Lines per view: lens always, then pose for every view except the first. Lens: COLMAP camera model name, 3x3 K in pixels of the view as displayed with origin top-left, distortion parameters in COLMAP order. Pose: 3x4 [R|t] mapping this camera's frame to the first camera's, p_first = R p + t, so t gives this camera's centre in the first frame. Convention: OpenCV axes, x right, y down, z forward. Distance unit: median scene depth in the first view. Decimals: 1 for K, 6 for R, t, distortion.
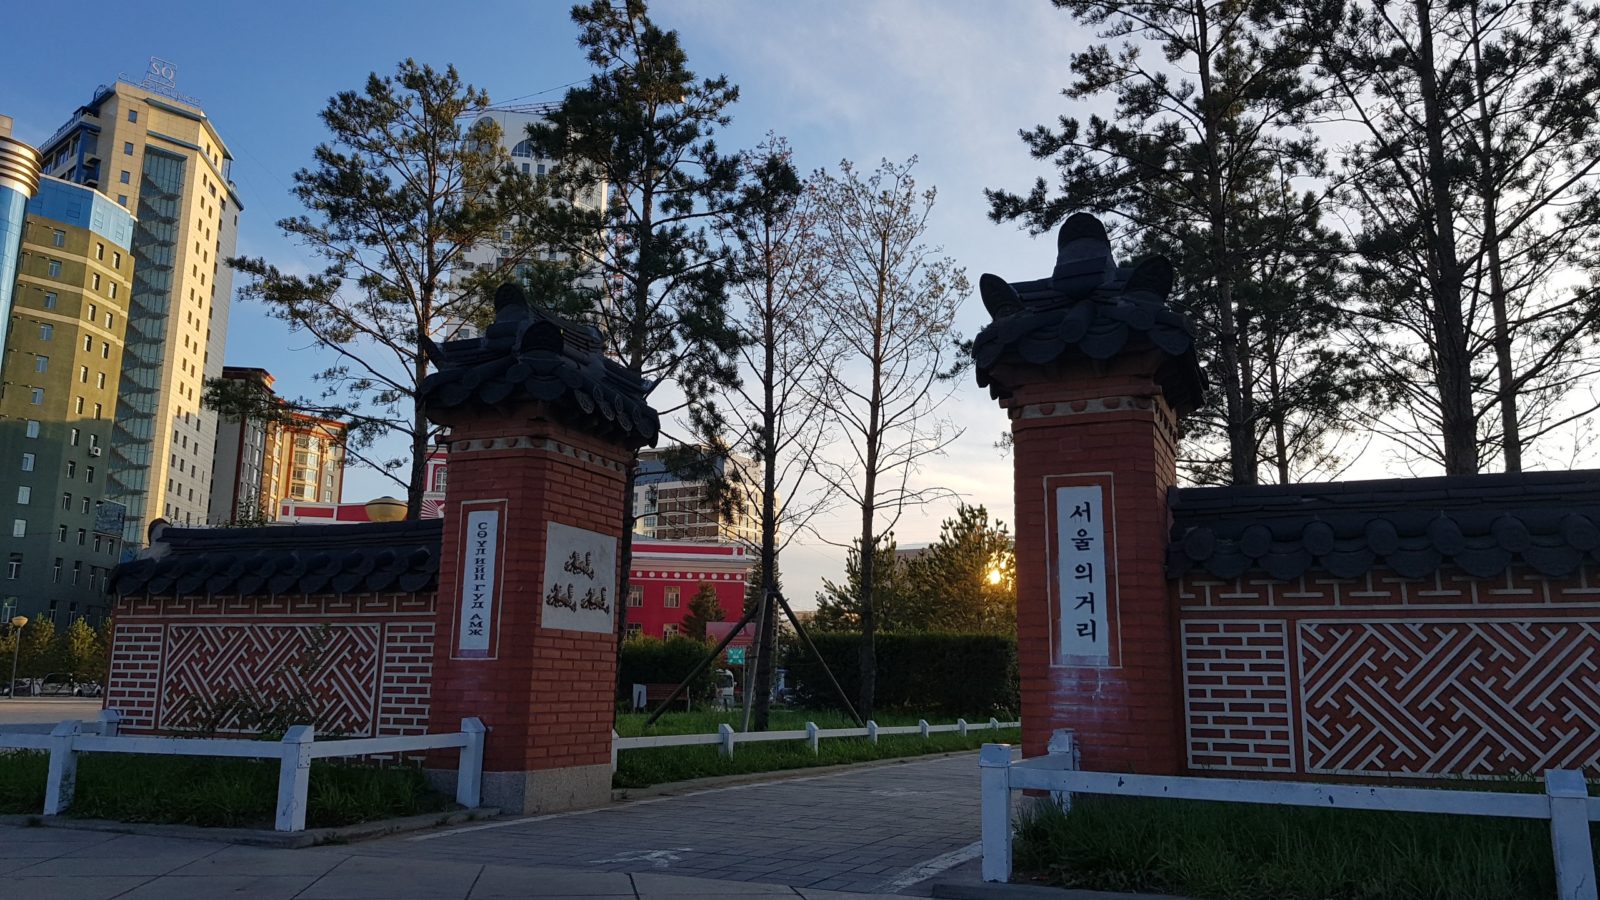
lens RADIAL K [[1250.2, 0, 796.9], [0, 1250.2, 438.6], [0, 0, 1]] dist [0.080056, -0.132297]
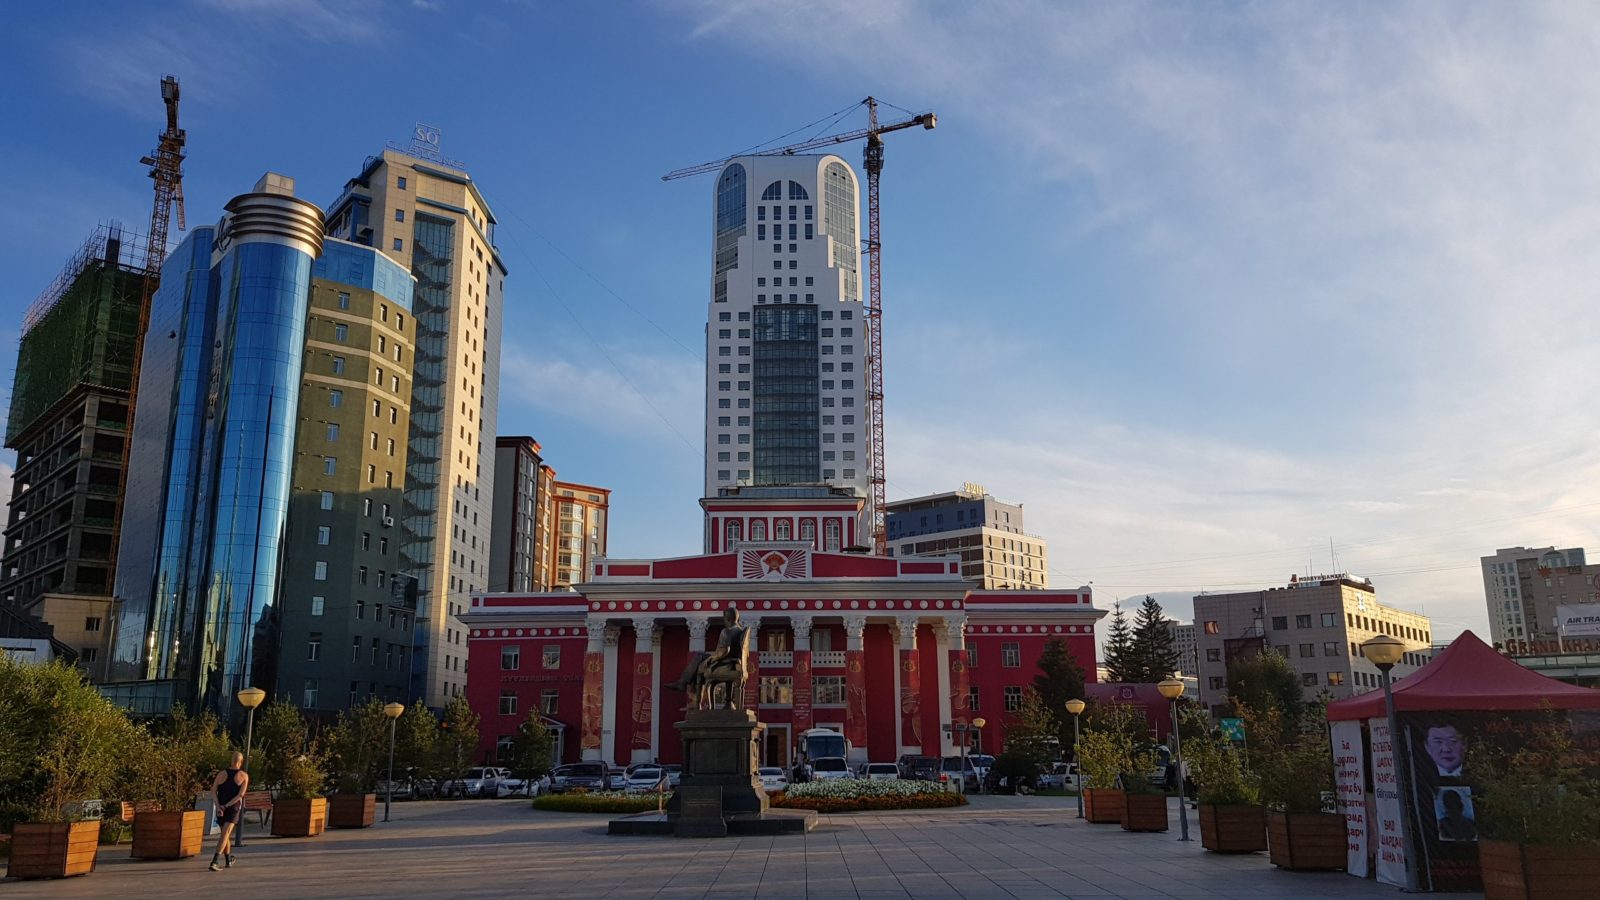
lens RADIAL K [[1250.2, 0, 796.9], [0, 1250.2, 438.6], [0, 0, 1]] dist [0.080056, -0.132297]
pose [[0.984352, -0.064617, -0.163936, -0.075783], [0.056750, 0.997021, -0.052230, 0.011991], [0.166823, 0.042110, 0.985087, 0.095126]]
